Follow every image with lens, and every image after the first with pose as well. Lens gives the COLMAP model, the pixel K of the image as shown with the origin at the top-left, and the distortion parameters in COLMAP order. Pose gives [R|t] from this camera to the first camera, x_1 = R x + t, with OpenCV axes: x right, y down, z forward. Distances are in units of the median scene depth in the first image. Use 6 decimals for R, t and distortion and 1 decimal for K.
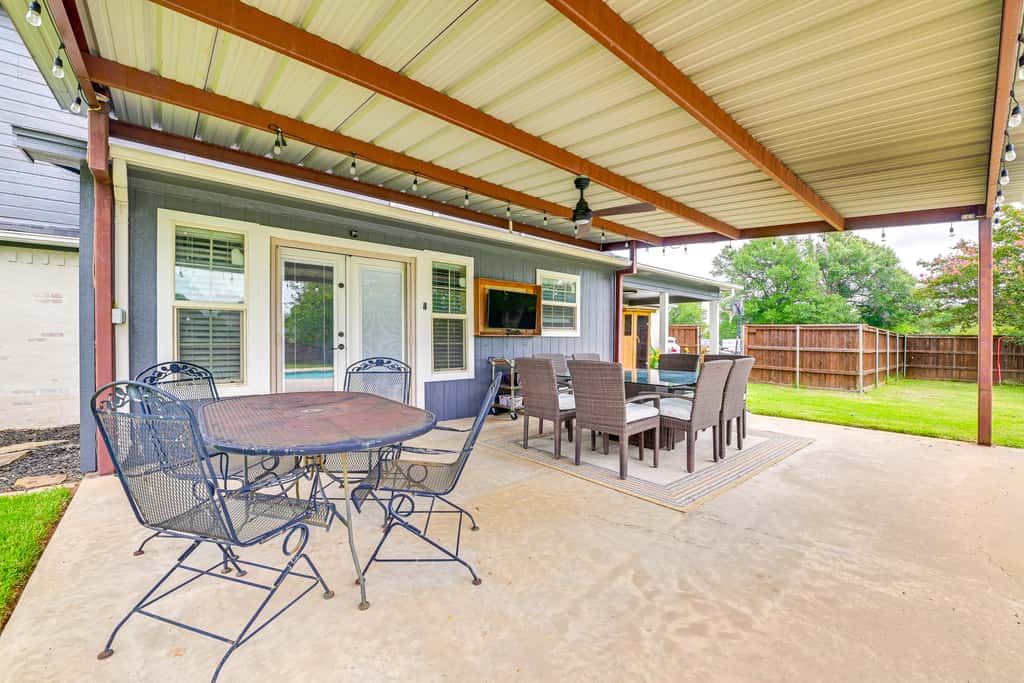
lens RADIAL K [[413.6, 0, 500.6], [0, 413.6, 341.4], [0, 0, 1]] dist [0.002918, -0.000006]
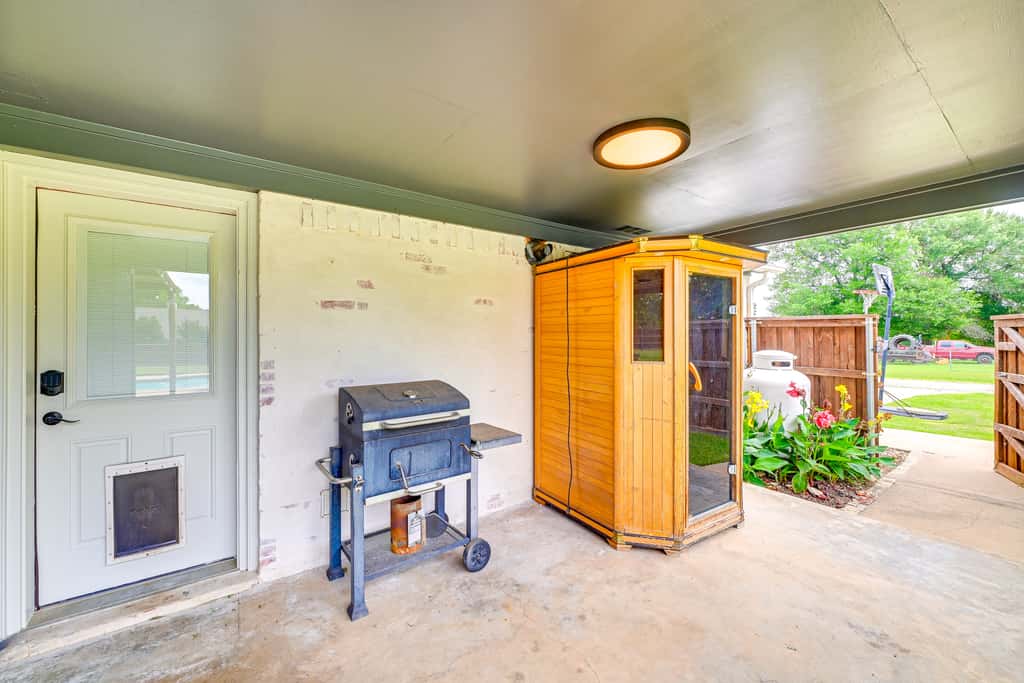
lens RADIAL K [[405.8, 0, 500.3], [0, 405.8, 341.6], [0, 0, 1]] dist [0.015526, 0.000008]
pose [[0.996780, -0.017278, -0.078307, 0.237855], [0.016896, 0.999842, -0.005540, -0.024810], [0.078390, 0.004199, 0.996914, 0.751895]]
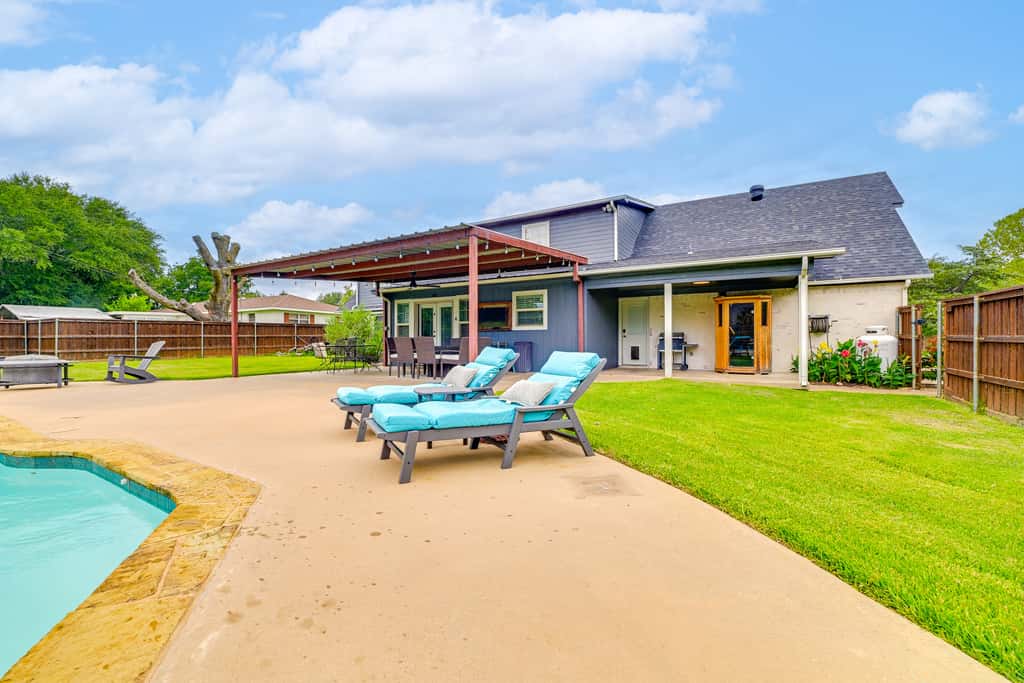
lens RADIAL K [[418.9, 0, 512.0], [0, 418.9, 341.5], [0, 0, 1]] dist [-0.012737, -0.000144]
pose [[0.333223, -0.004371, -0.942838, 1.021381], [-0.003528, 0.999976, -0.005883, 0.026623], [0.942841, 0.005286, 0.333200, 0.234448]]
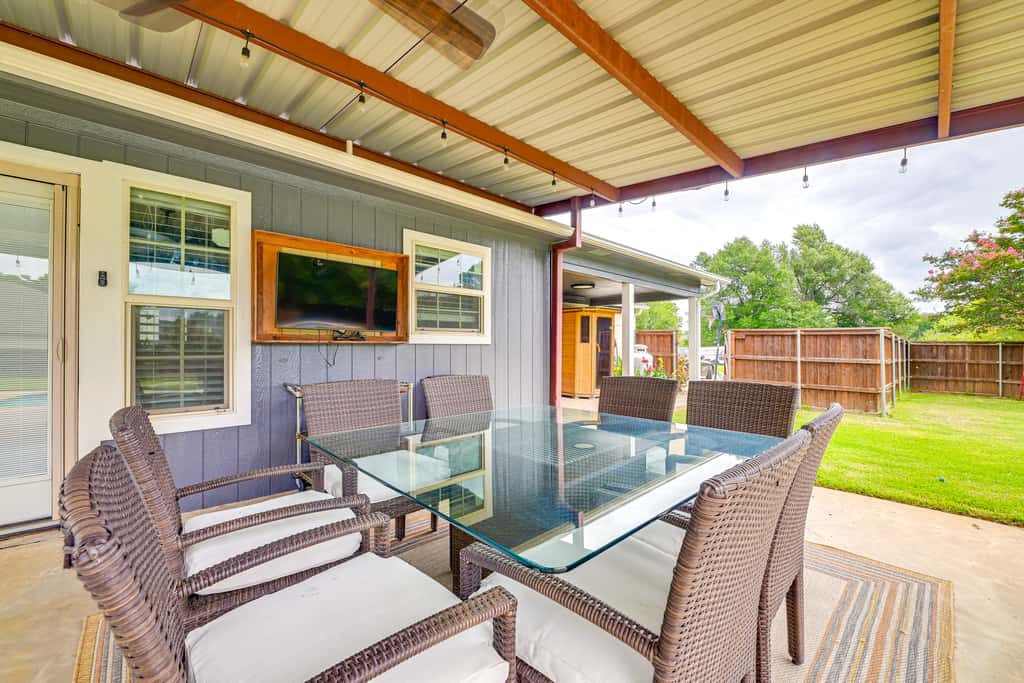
lens RADIAL K [[405.8, 0, 500.3], [0, 405.8, 341.6], [0, 0, 1]] dist [0.015526, 0.000008]
pose [[0.999124, -0.002427, 0.041784, 0.114974], [0.003268, 0.999793, -0.020060, -0.001784], [-0.041727, 0.020179, 0.998925, 0.241751]]
